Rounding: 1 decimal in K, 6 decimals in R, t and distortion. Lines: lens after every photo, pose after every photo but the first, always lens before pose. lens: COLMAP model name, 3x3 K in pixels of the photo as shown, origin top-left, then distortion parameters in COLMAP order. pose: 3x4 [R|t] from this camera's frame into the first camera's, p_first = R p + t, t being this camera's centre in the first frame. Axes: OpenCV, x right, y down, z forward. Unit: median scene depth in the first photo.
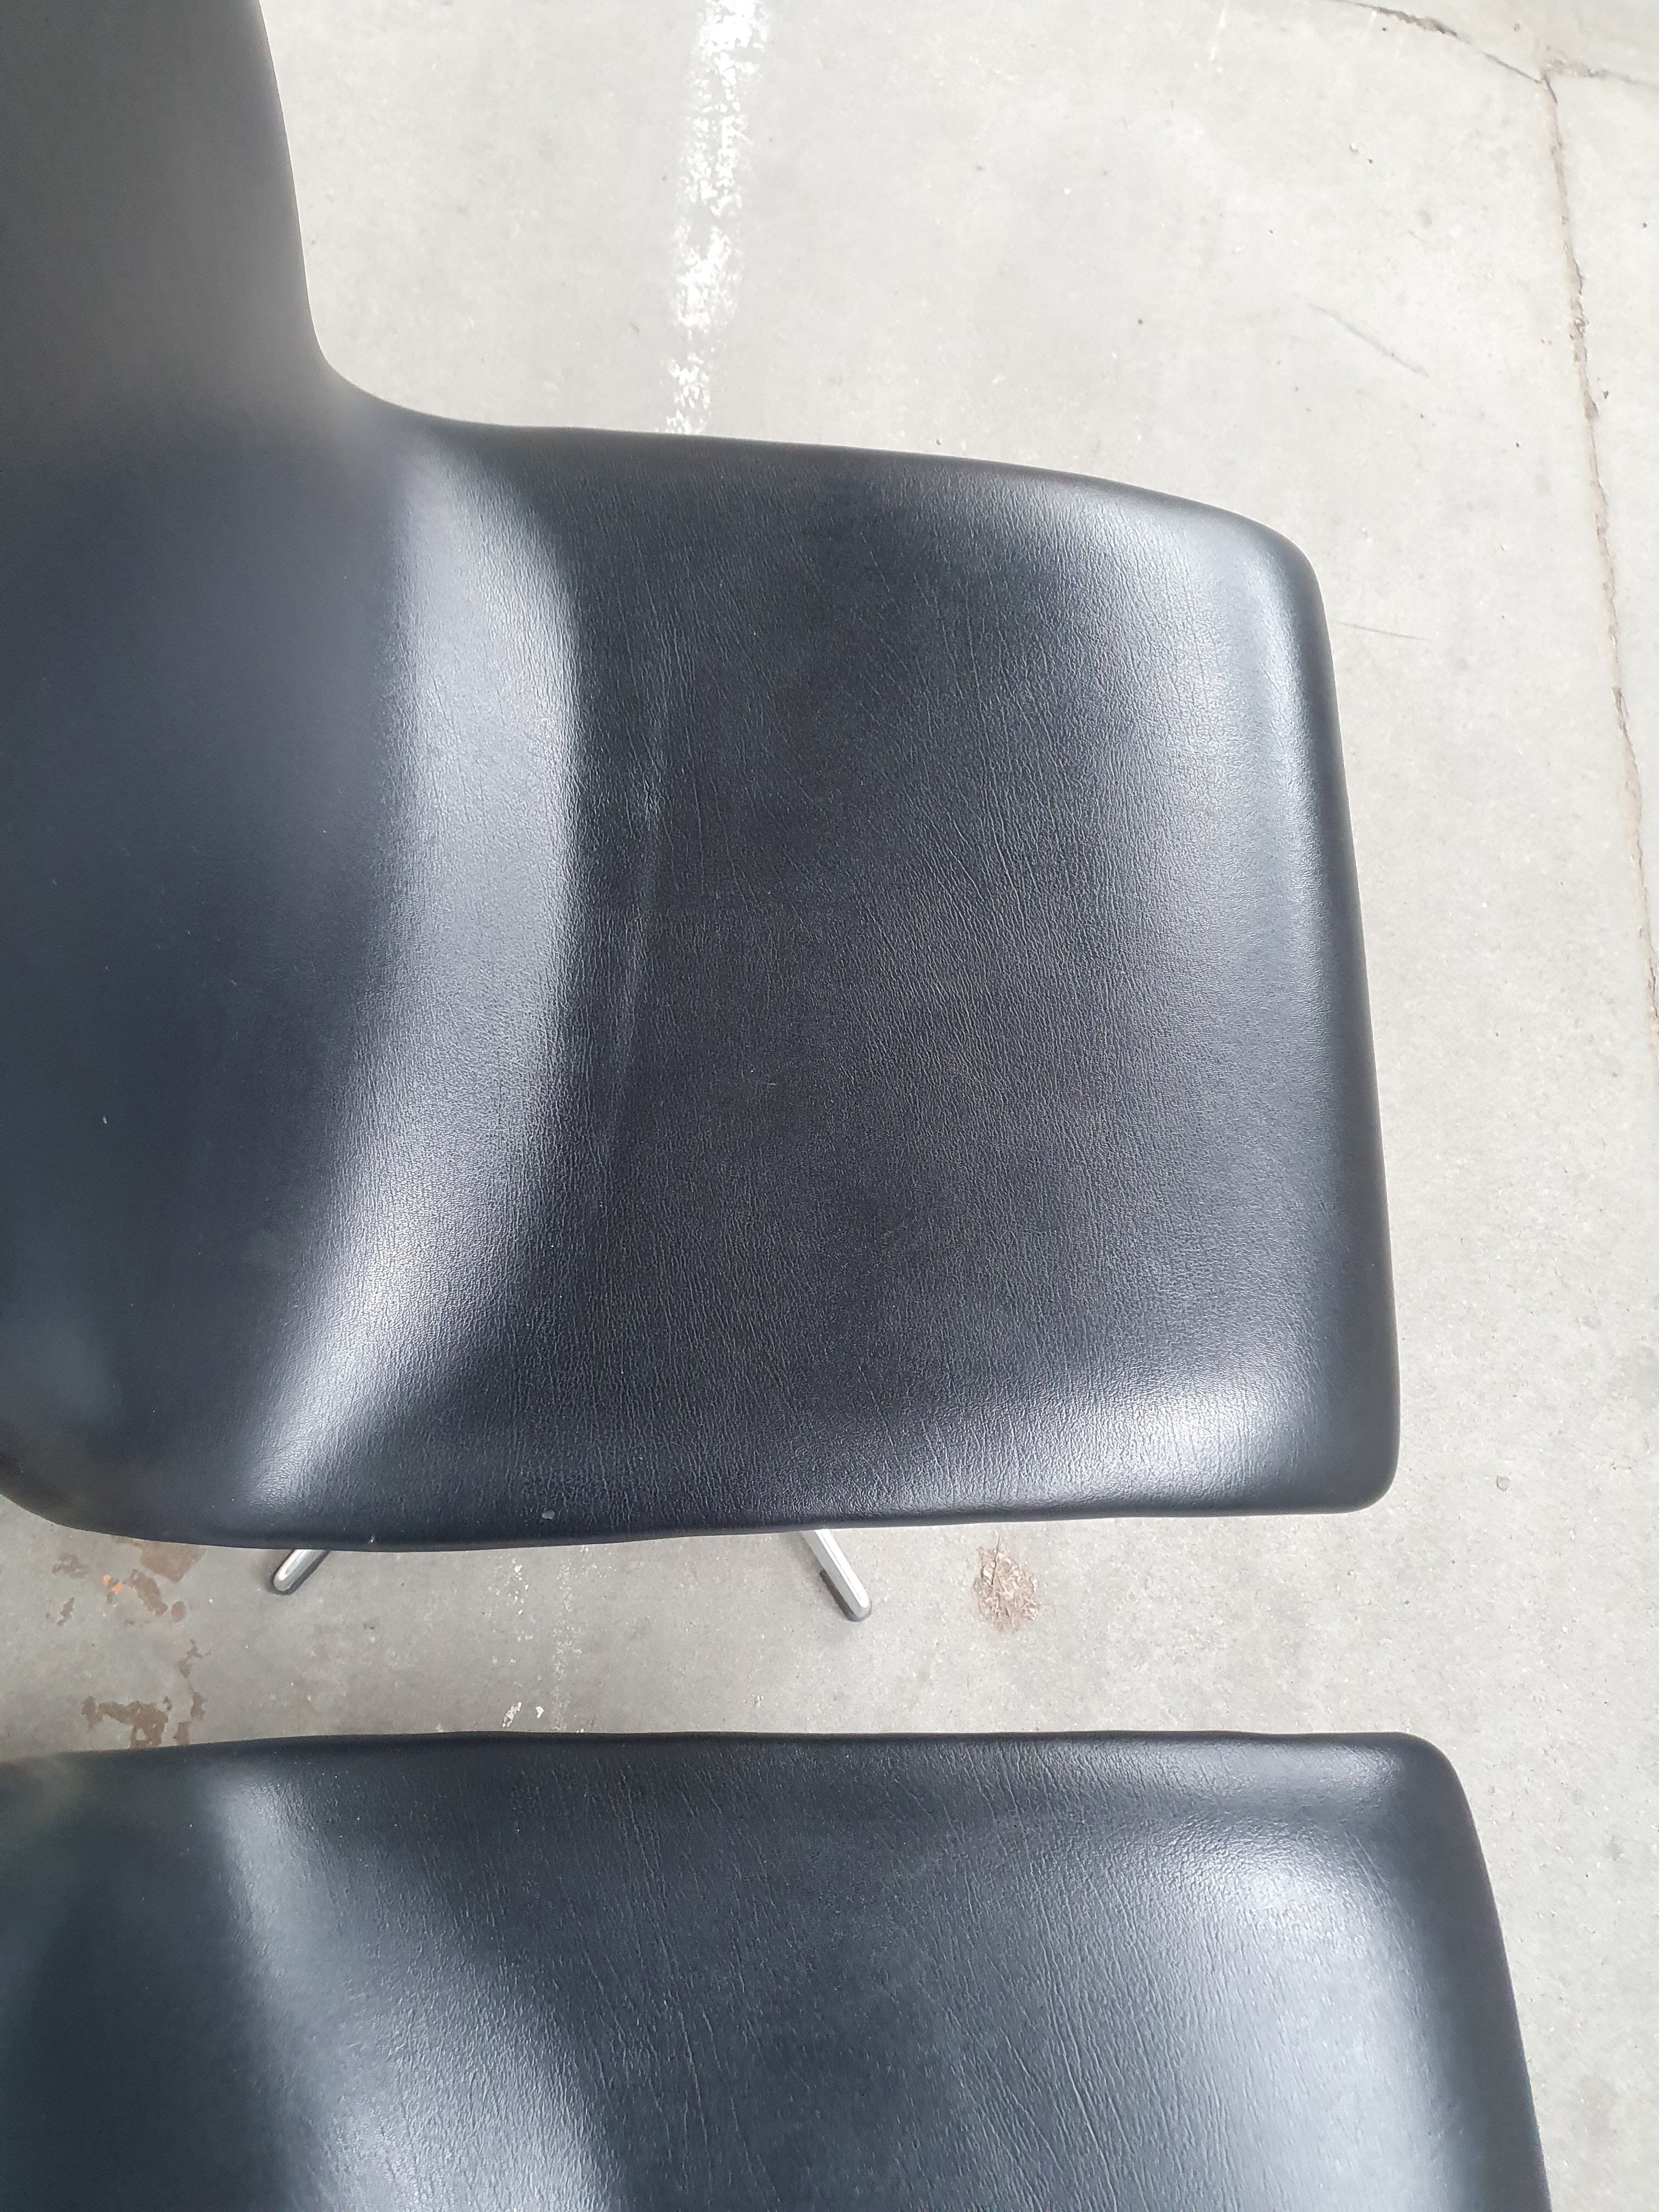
lens RADIAL K [[1725.8, 0, 813.5], [0, 1725.8, 1109.4], [0, 0, 1]] dist [0.005474, 0.011889]
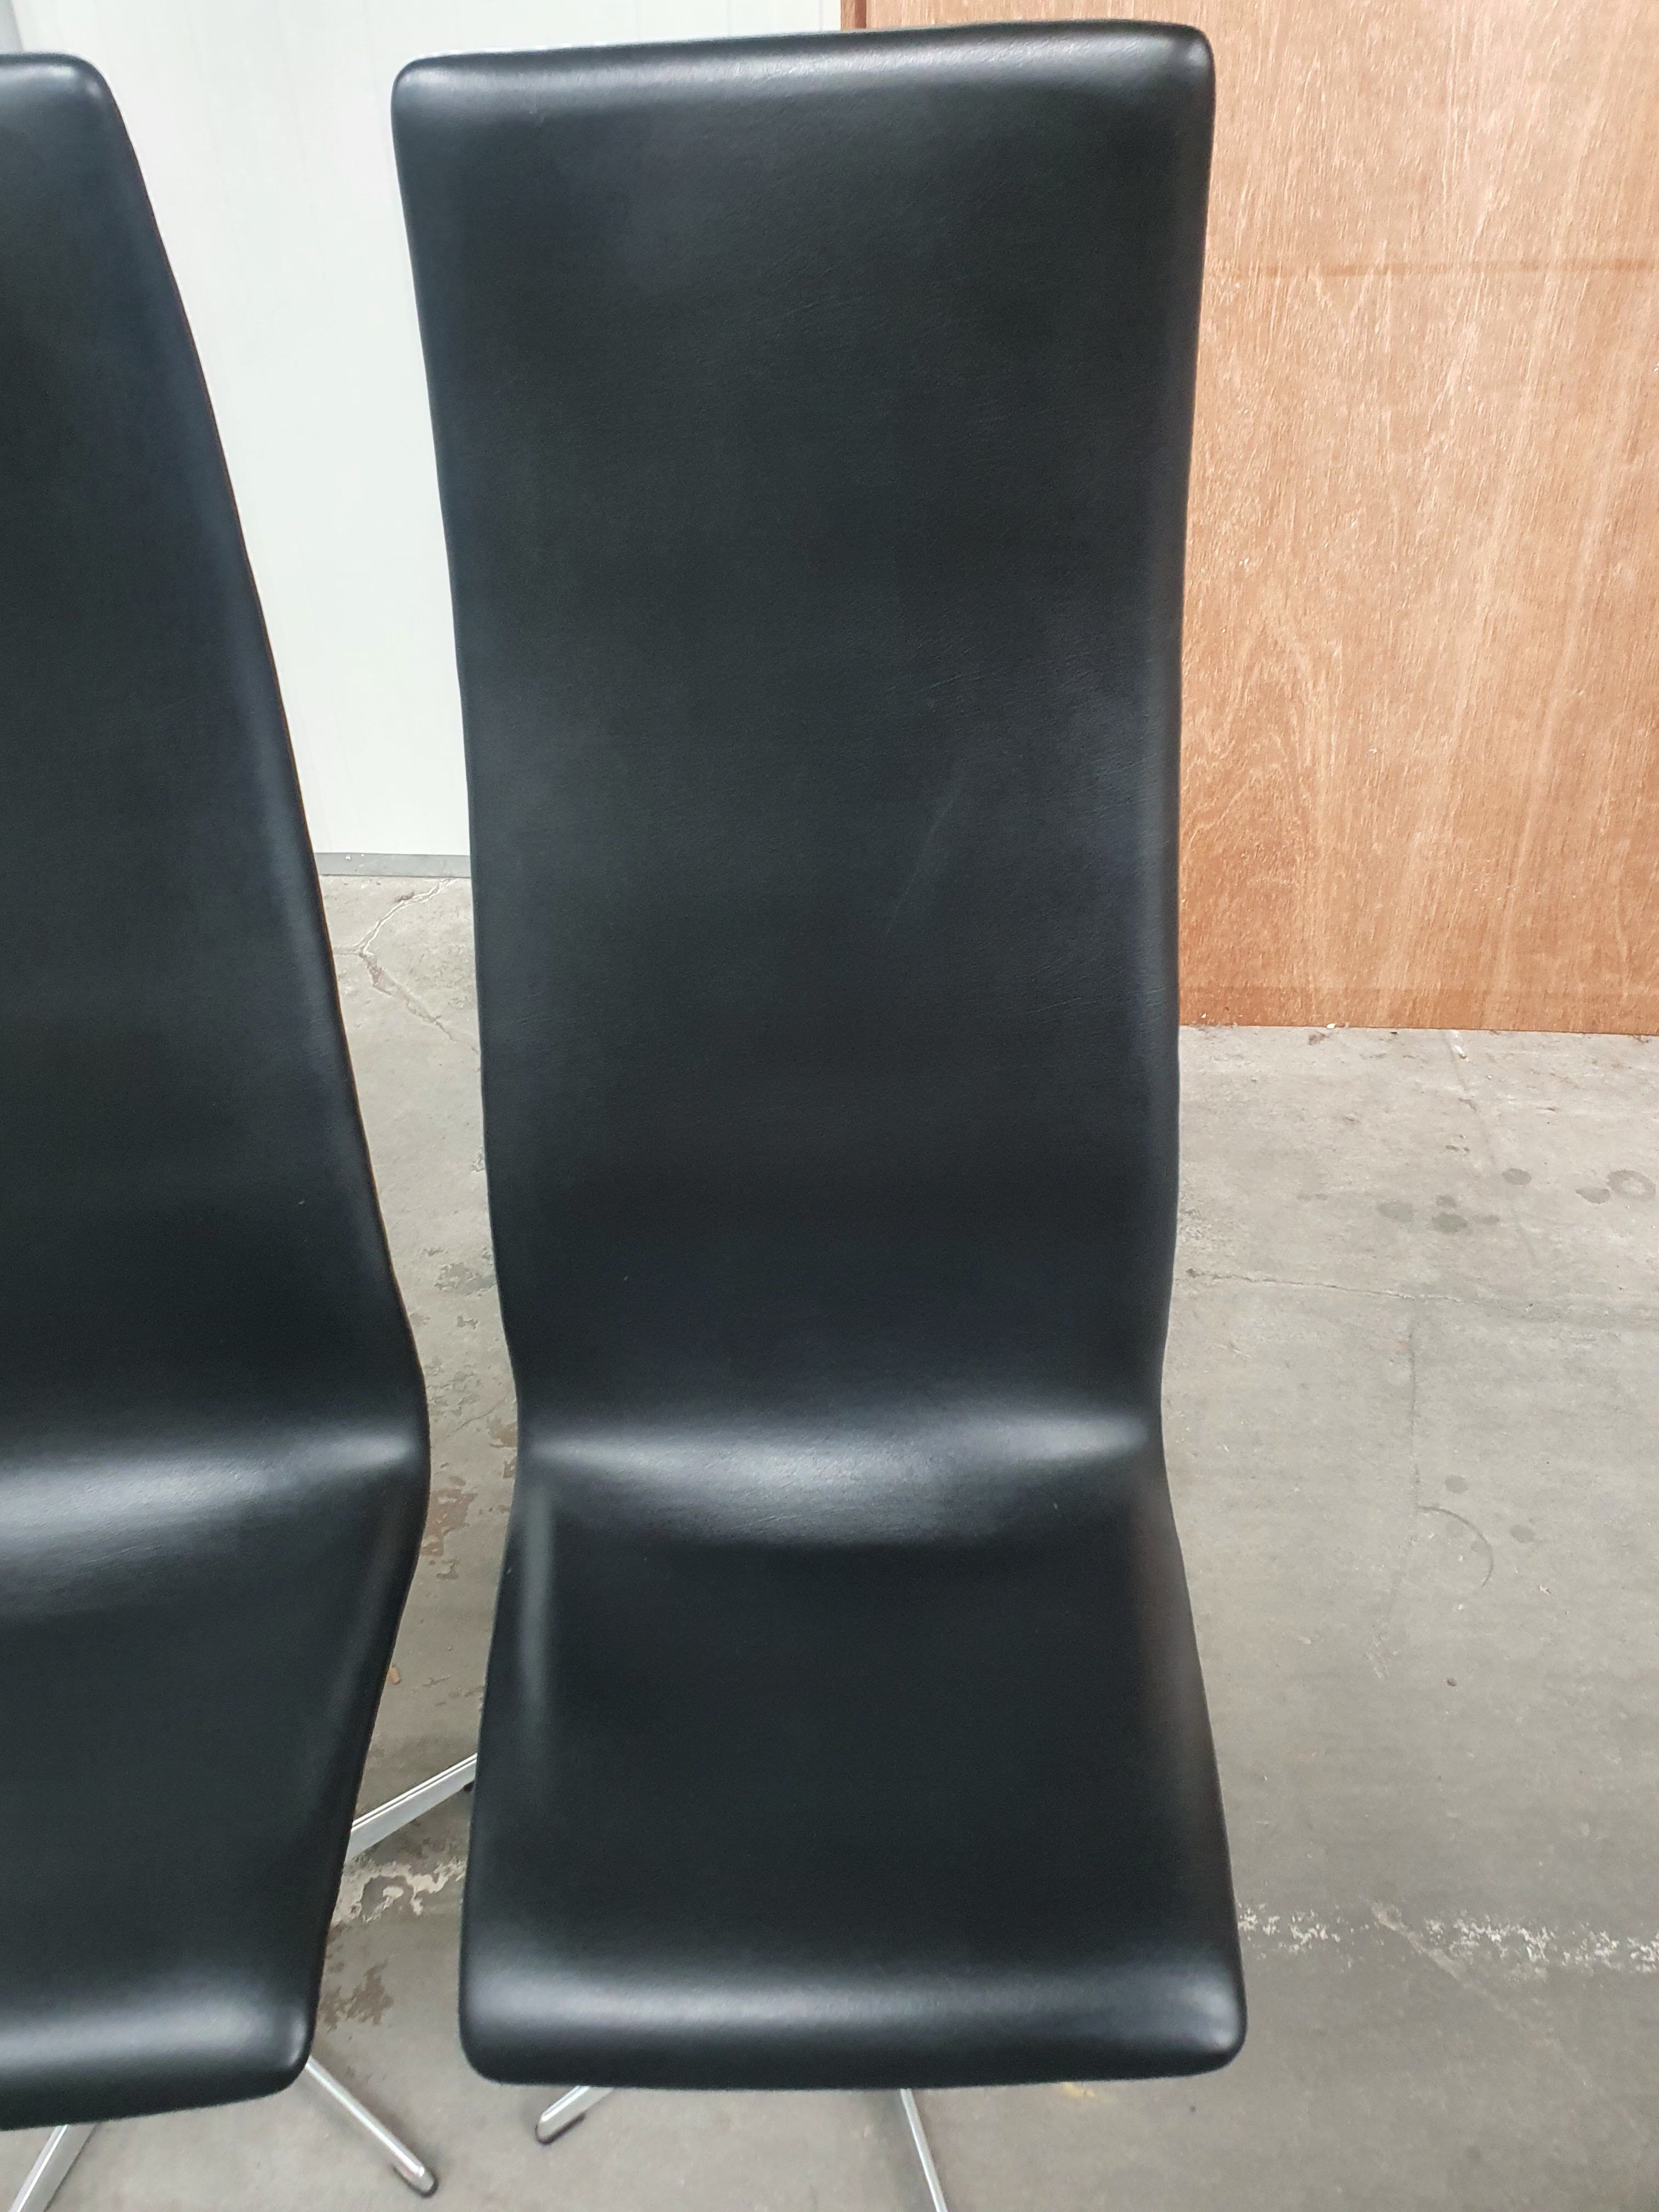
lens RADIAL K [[1725.8, 0, 789.2], [0, 1725.8, 1083.3], [0, 0, 1]] dist [0.005474, 0.011889]
pose [[0.003415, 0.474804, -0.880085, 0.758784], [-0.933226, 0.317709, 0.167782, -0.330448], [0.359274, 0.820745, 0.444184, -0.142008]]
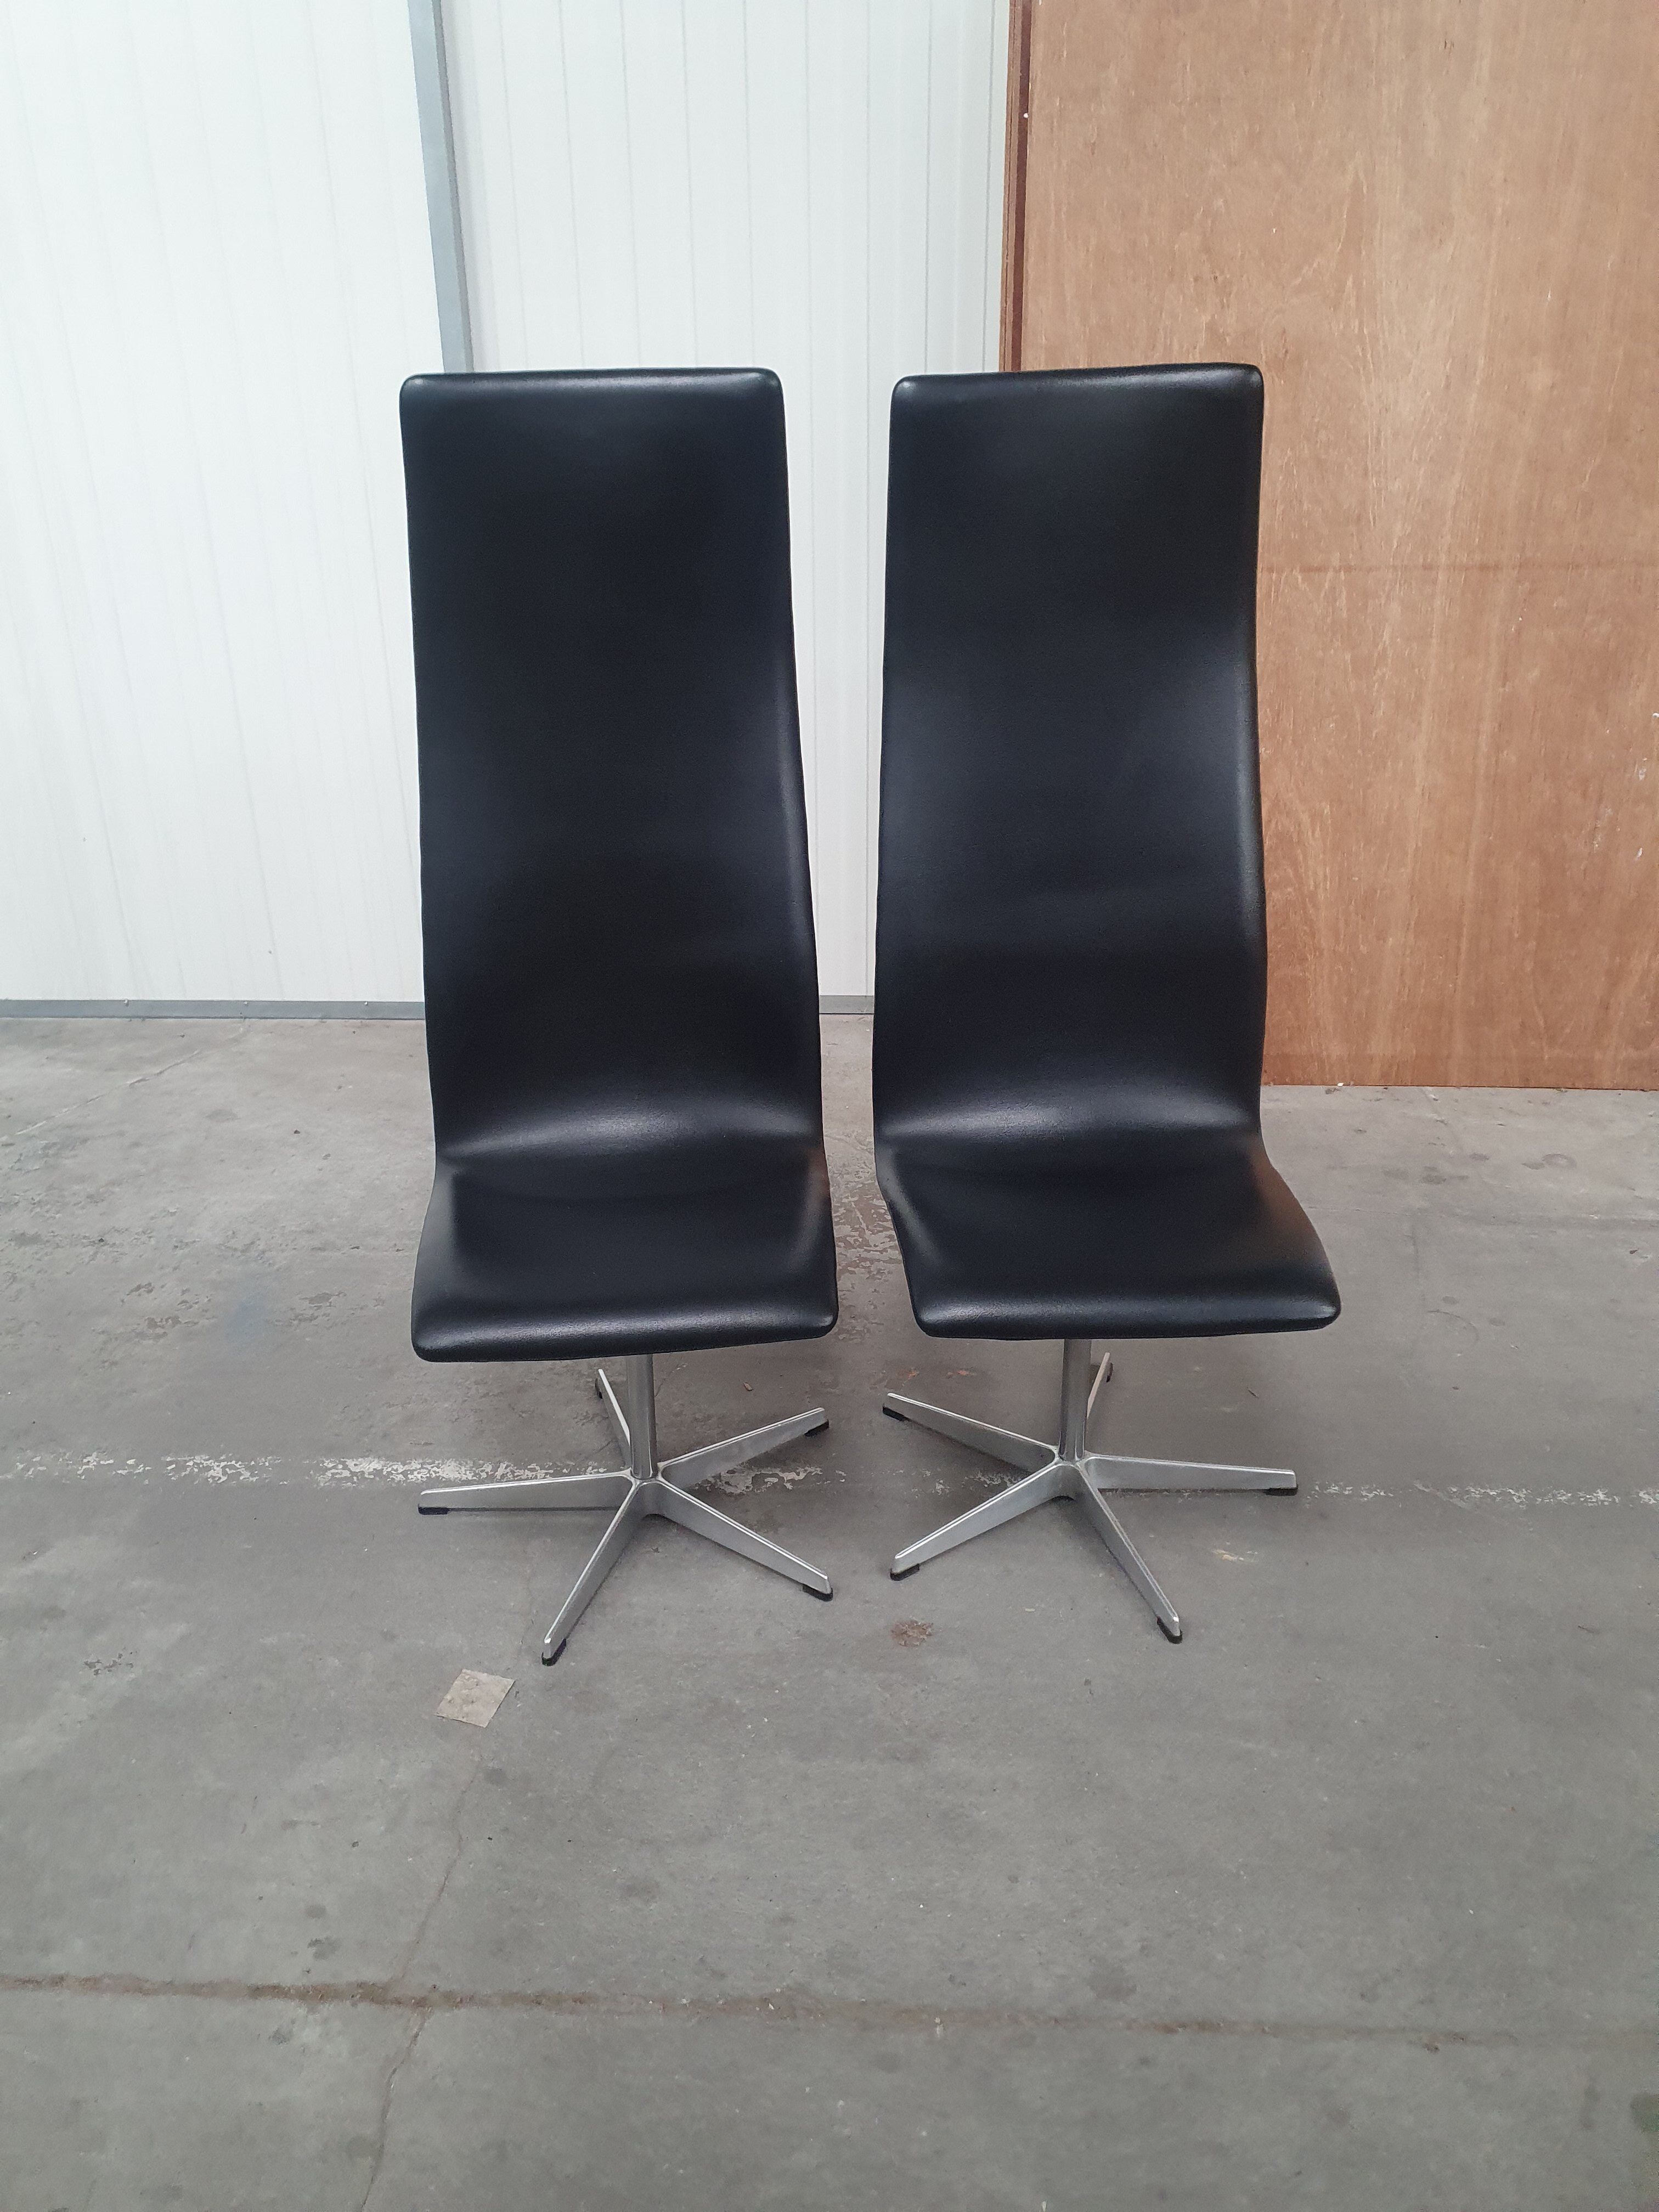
lens RADIAL K [[1725.8, 0, 804.3], [0, 1725.8, 1090.8], [0, 0, 1]] dist [0.005474, 0.011889]
pose [[0.014631, 0.242463, -0.970050, 1.765071], [-0.935843, 0.344961, 0.072108, 0.048300], [0.352113, 0.906760, 0.231955, -0.014877]]
